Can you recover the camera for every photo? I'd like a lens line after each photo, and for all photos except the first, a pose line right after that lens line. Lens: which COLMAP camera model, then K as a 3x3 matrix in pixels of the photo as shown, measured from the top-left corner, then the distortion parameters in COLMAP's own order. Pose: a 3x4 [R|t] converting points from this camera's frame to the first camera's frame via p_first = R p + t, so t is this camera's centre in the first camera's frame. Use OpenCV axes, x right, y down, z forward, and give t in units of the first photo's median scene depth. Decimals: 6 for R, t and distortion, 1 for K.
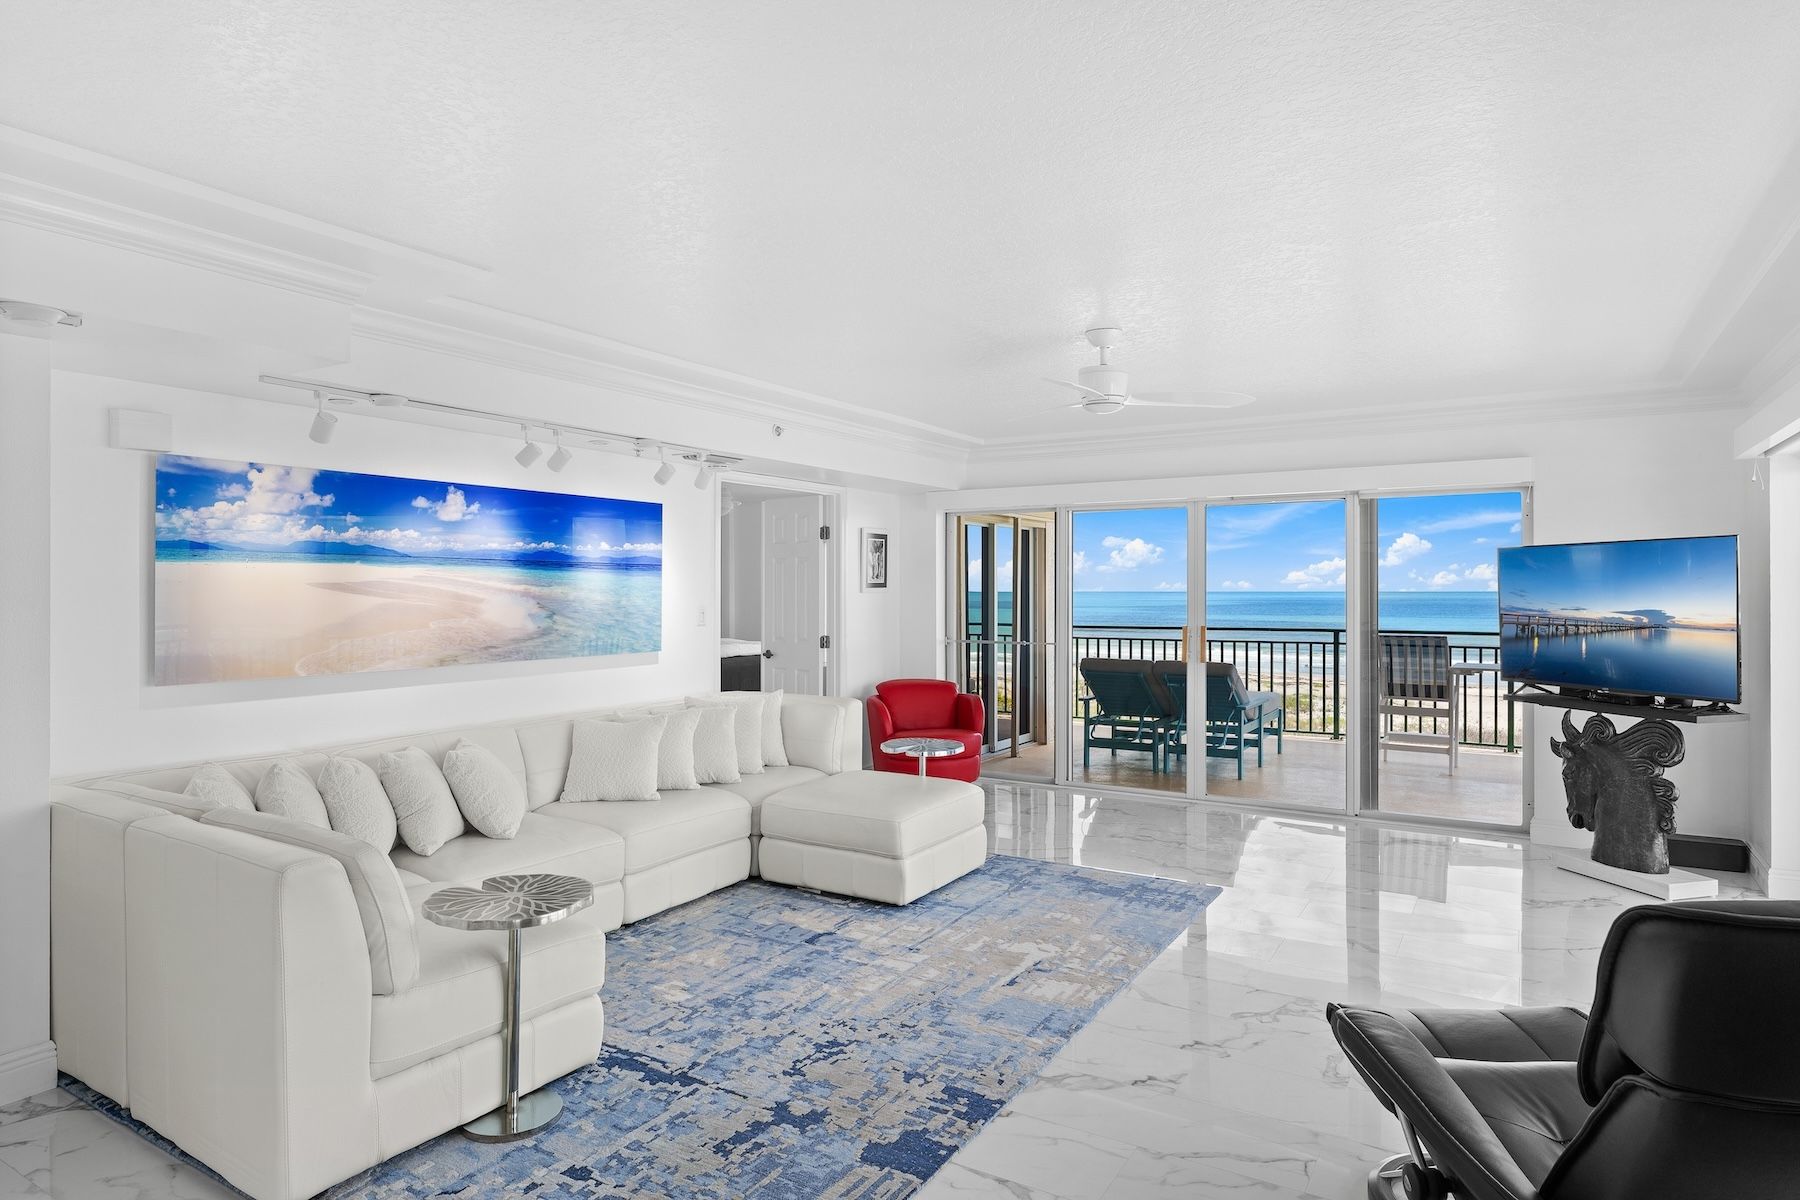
lens RADIAL K [[1032.9, 0, 900.0], [0, 1032.9, 600.0], [0, 0, 1]] dist [-0.000288, 0.000672]
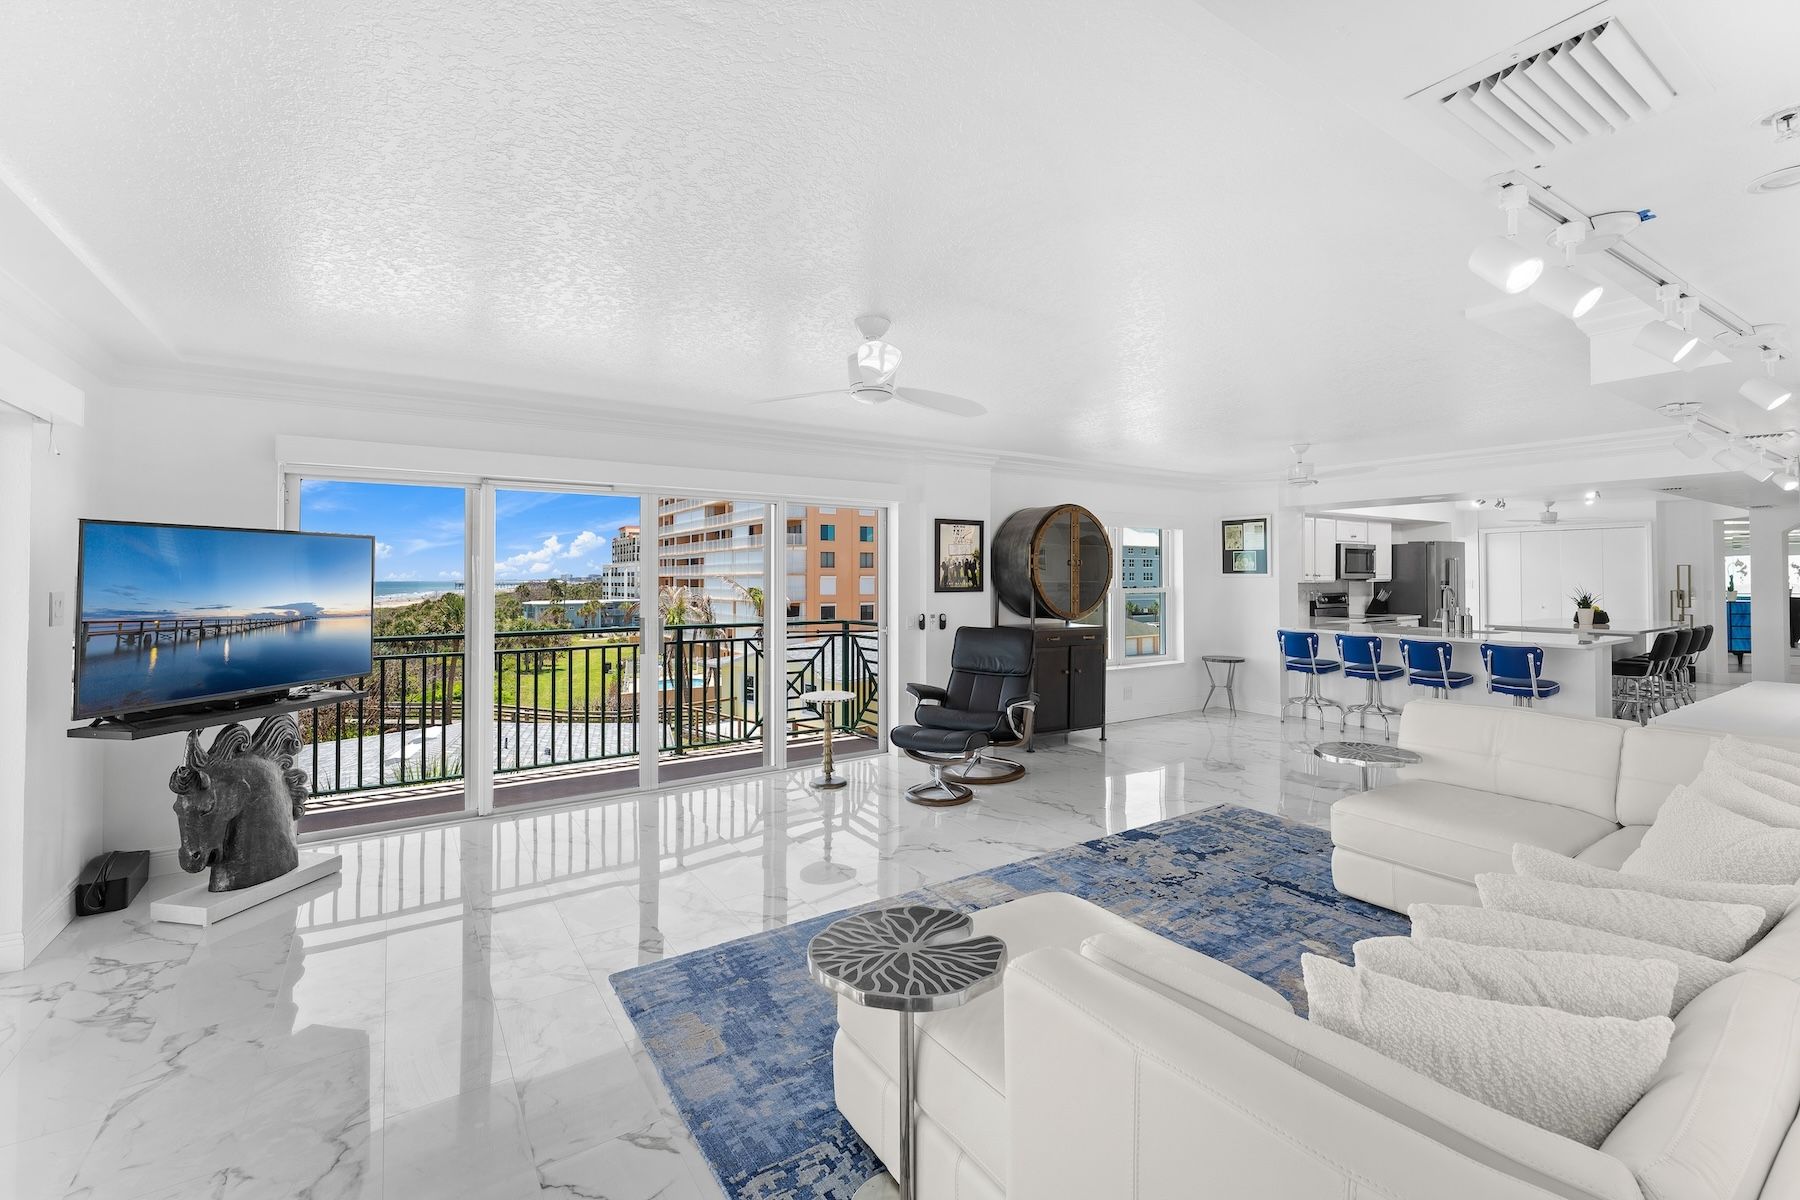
lens RADIAL K [[762.5, 0, 904.6], [0, 762.5, 570.3], [0, 0, 1]] dist [0.002060, 0.000531]
pose [[-0.907699, 0.008893, 0.419528, -0.129211], [0.009397, 0.999955, -0.000866, -0.016558], [-0.419517, 0.003156, -0.907742, 1.515932]]
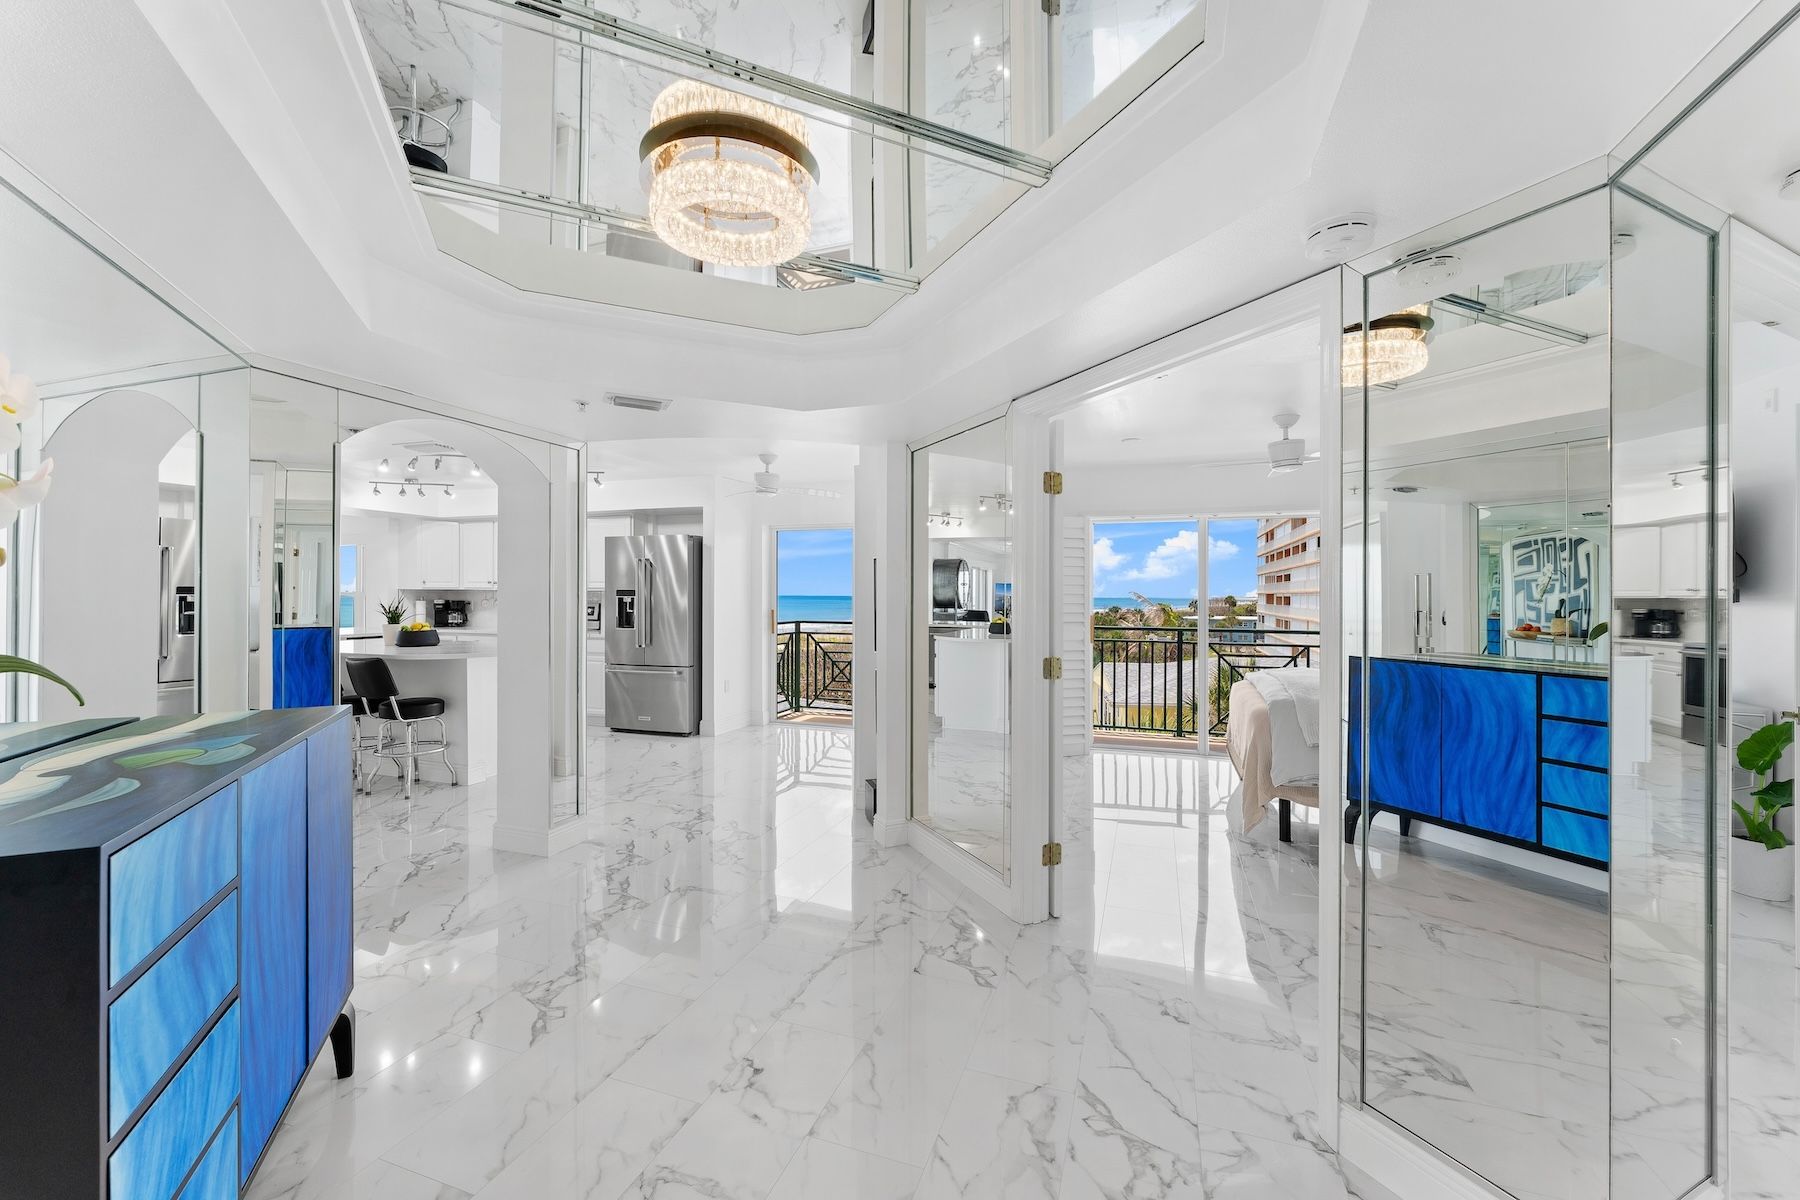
lens RADIAL K [[721.4, 0, 898.2], [0, 721.4, 590.9], [0, 0, 1]] dist [0.000655, -0.000232]
pose [[-0.200774, 0.004611, 0.979627, -2.161601], [0.004949, 0.999981, -0.003693, 0.035116], [-0.979625, 0.004107, -0.200793, -1.298235]]
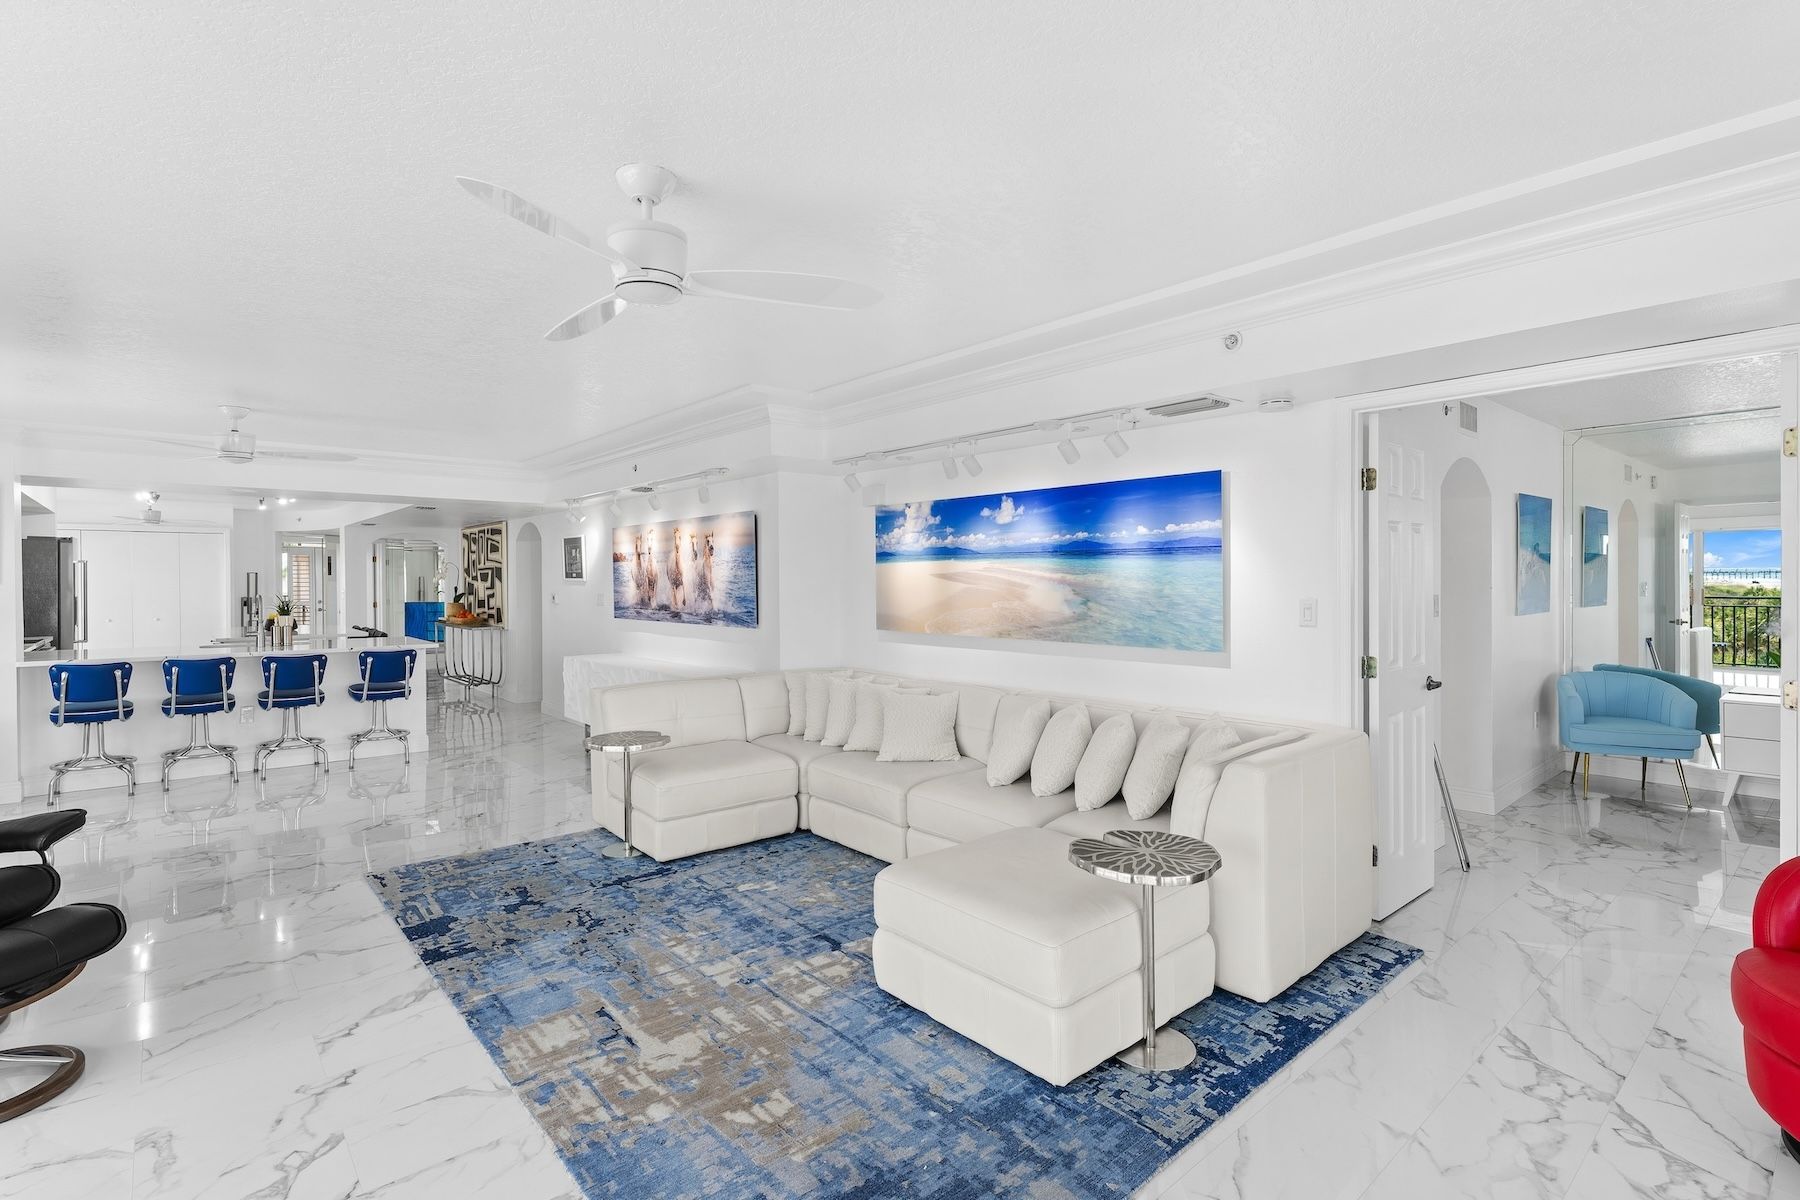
lens RADIAL K [[858.2, 0, 899.6], [0, 858.2, 586.5], [0, 0, 1]] dist [0.000586, -0.000201]
pose [[-0.309051, 0.011378, -0.950977, 0.601307], [-0.003784, 0.999906, 0.013193, -0.012708], [0.951038, 0.007676, -0.308979, 1.199816]]
